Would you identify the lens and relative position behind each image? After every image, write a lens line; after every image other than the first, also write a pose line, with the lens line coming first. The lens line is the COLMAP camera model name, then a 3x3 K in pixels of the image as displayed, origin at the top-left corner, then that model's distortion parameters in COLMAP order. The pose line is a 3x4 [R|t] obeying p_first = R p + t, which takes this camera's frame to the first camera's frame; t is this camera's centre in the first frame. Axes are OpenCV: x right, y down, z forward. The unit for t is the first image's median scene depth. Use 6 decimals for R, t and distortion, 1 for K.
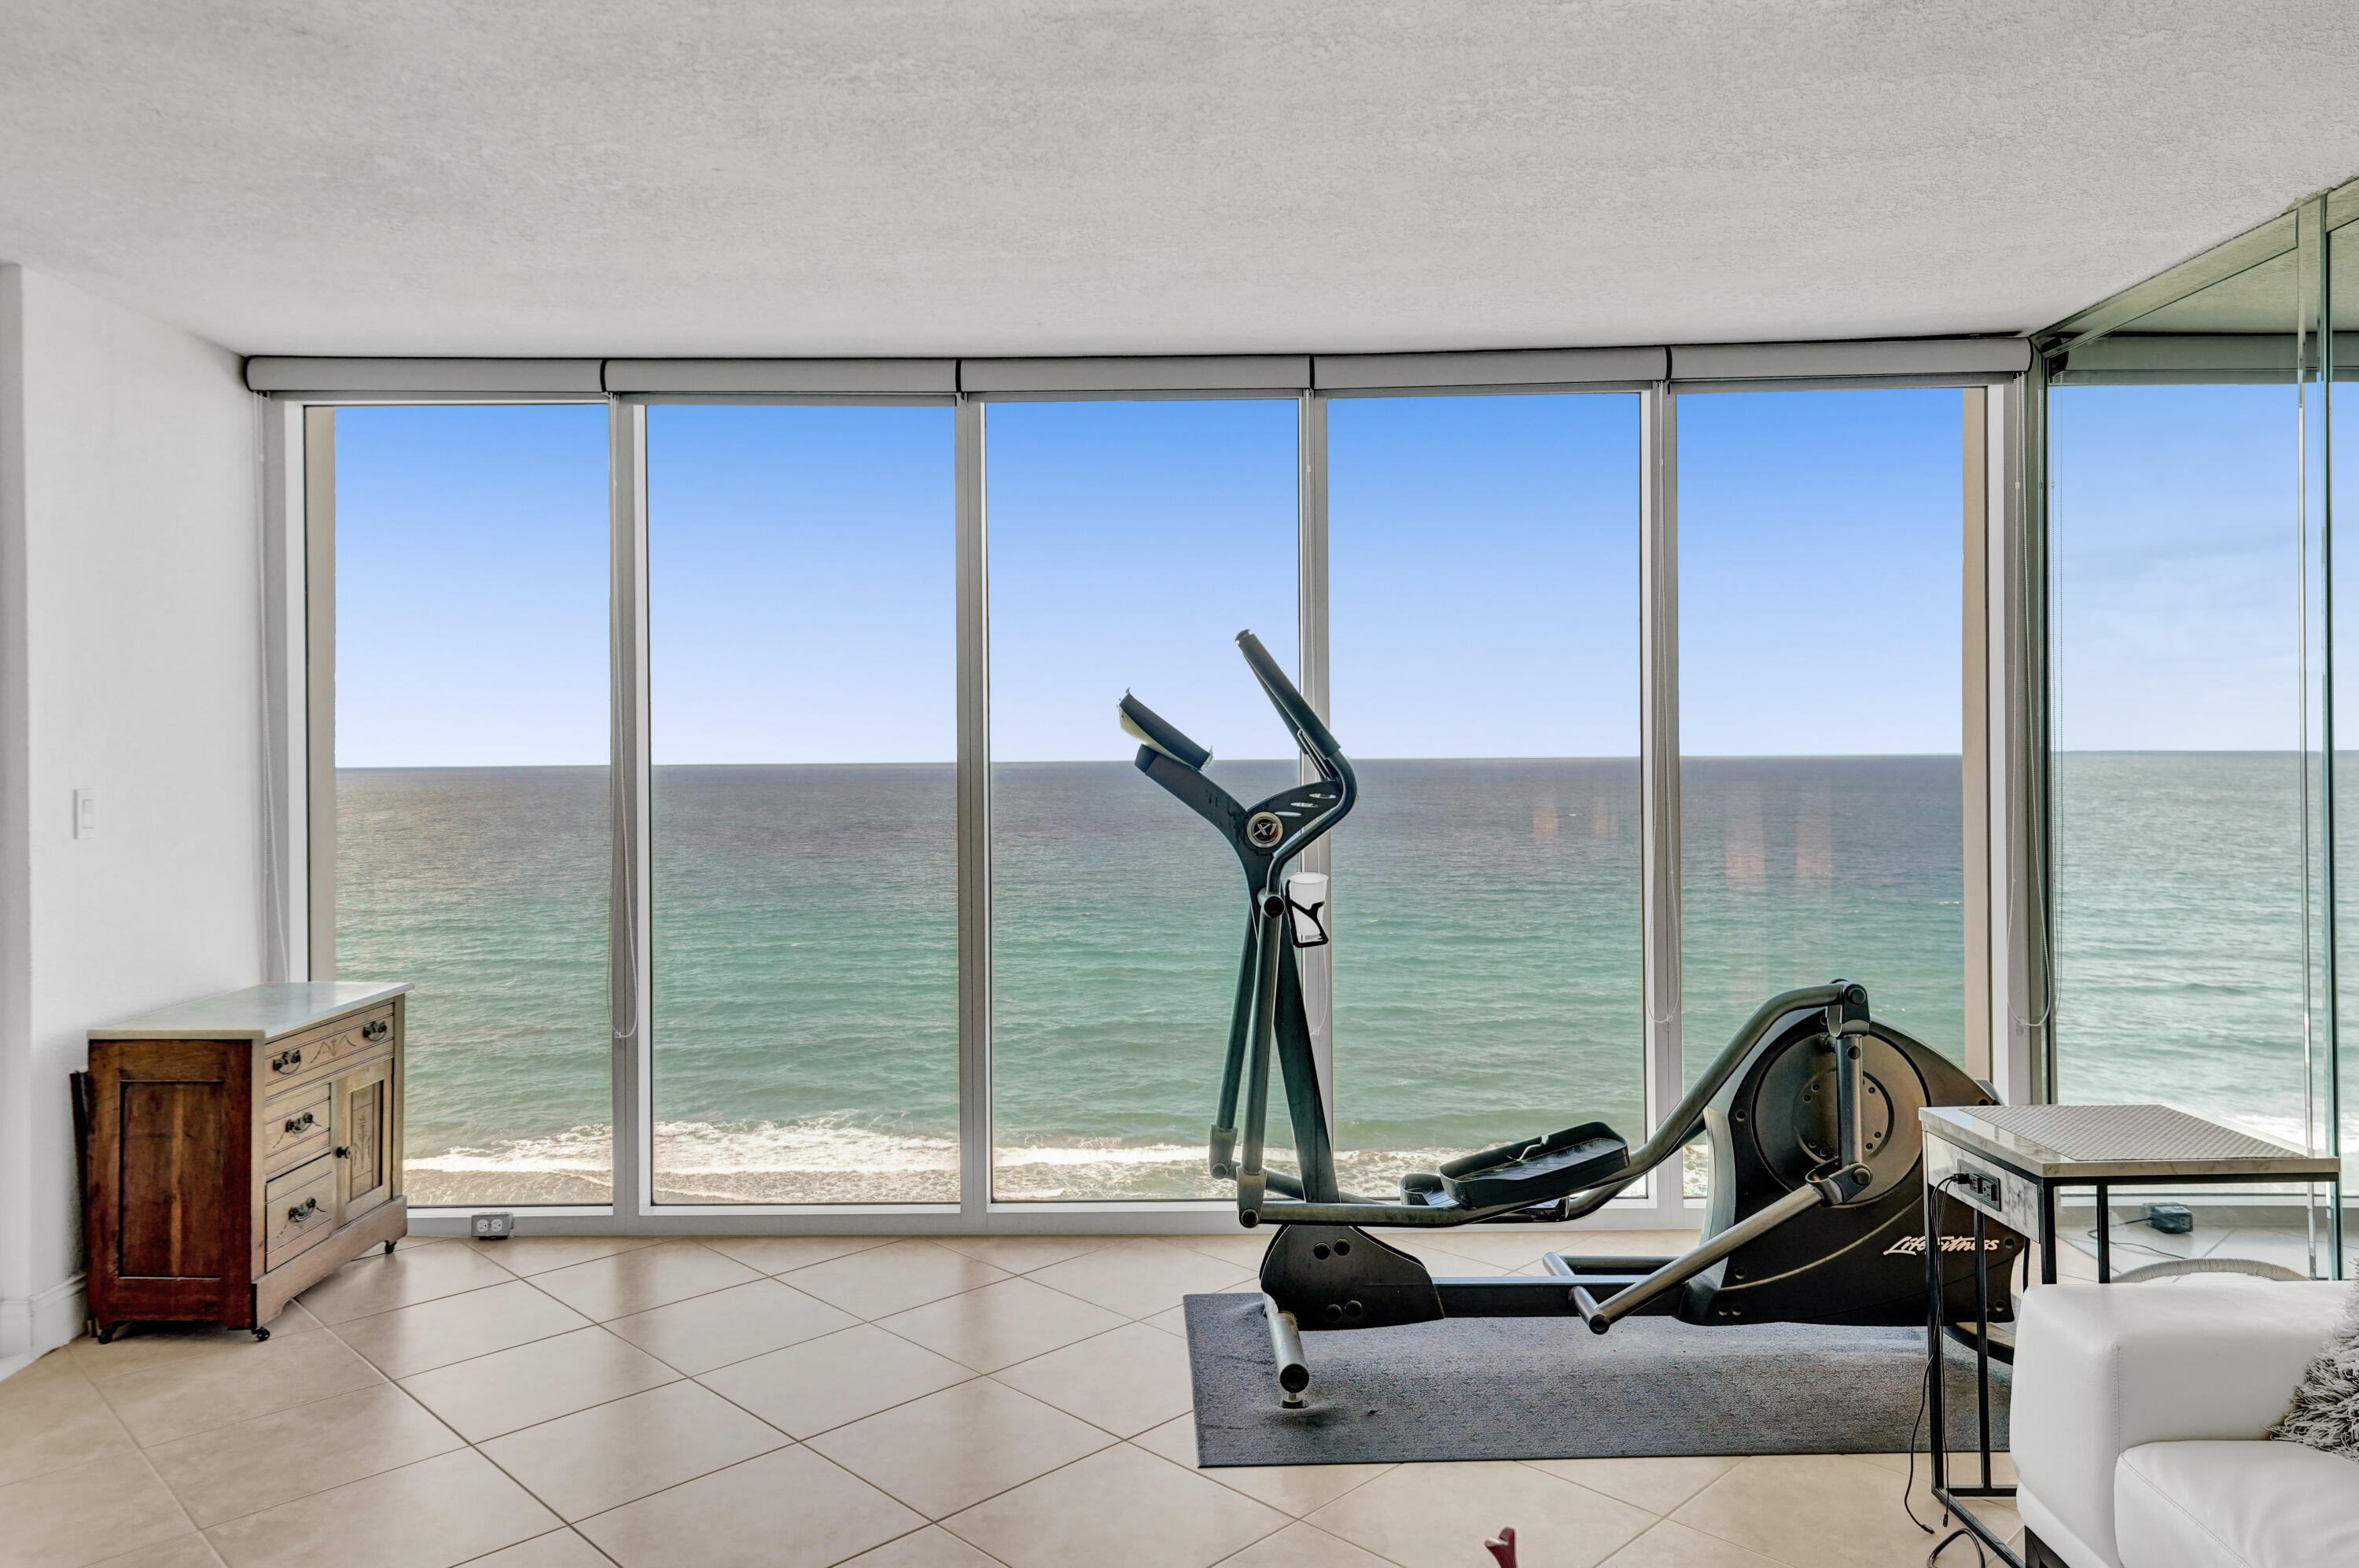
lens RADIAL K [[1486.8, 0, 1175.5], [0, 1486.8, 780.9], [0, 0, 1]] dist [0.011393, 0.001842]
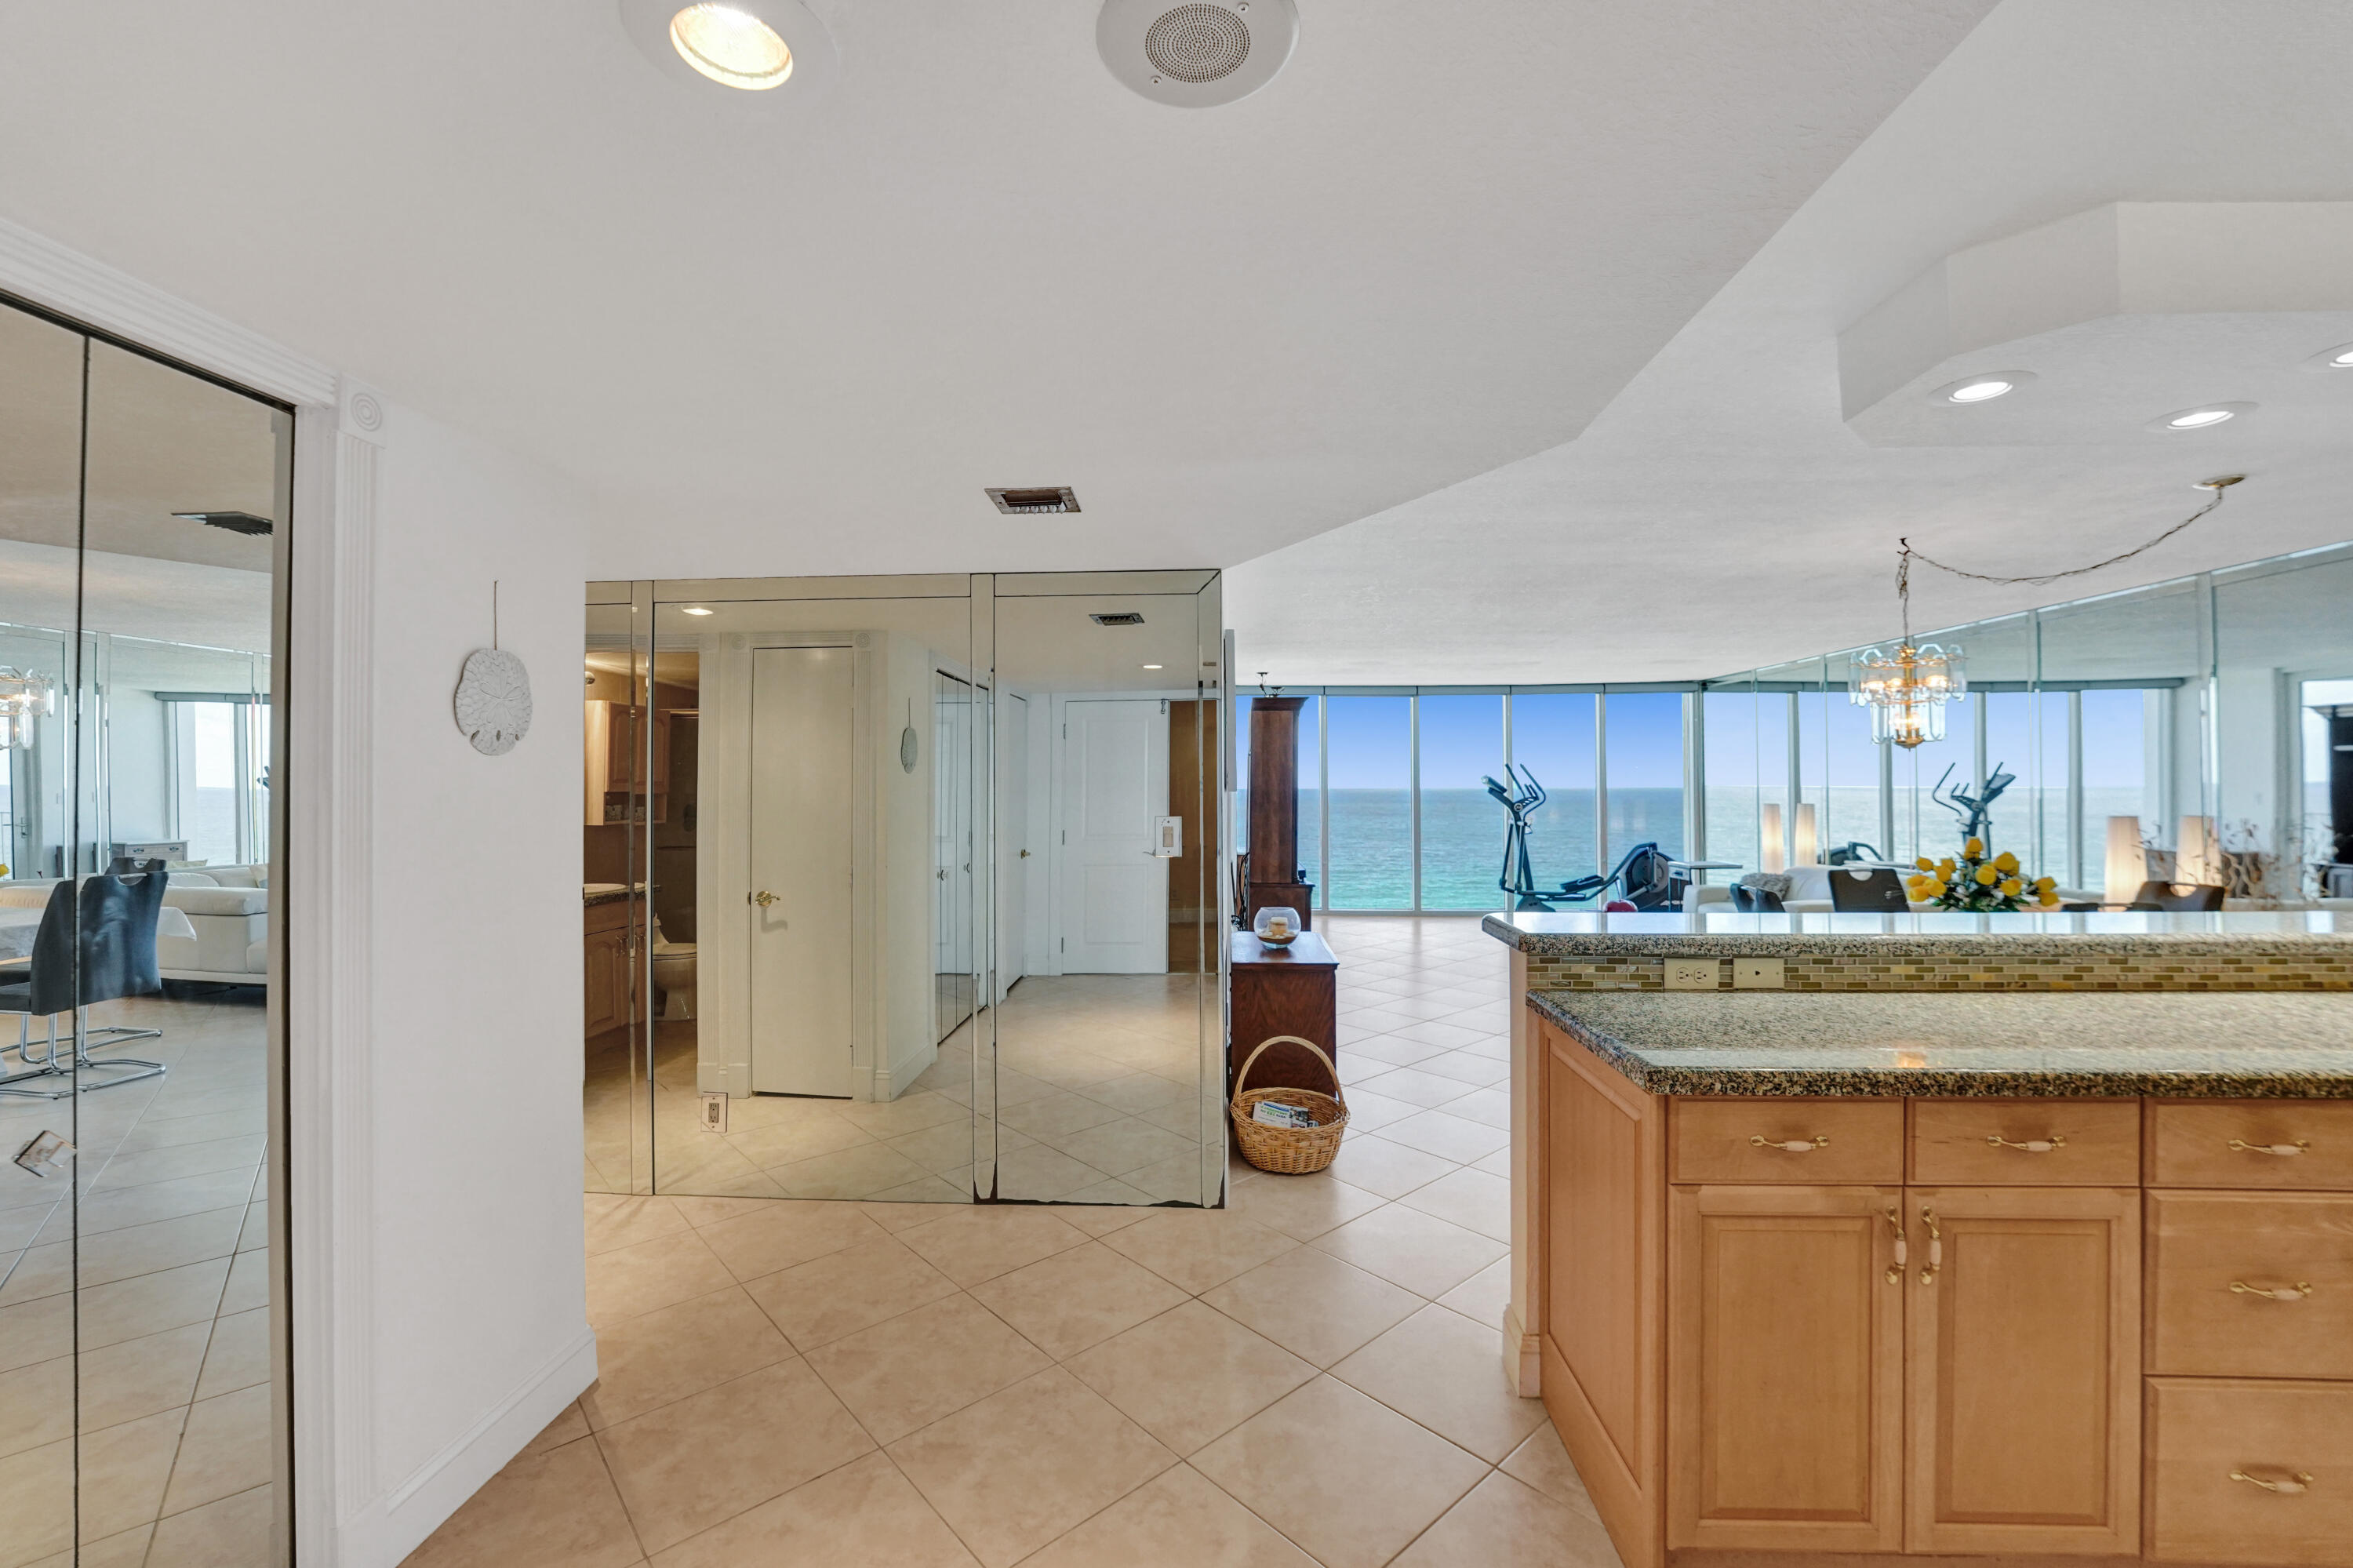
lens RADIAL K [[960.4, 0, 1188.9], [0, 960.4, 785.2], [0, 0, 1]] dist [-0.001688, -0.000039]
pose [[0.999854, 0.001038, -0.017033, -0.845568], [-0.001341, 0.999841, -0.017777, 0.021029], [0.017012, 0.017797, 0.999697, -1.808467]]
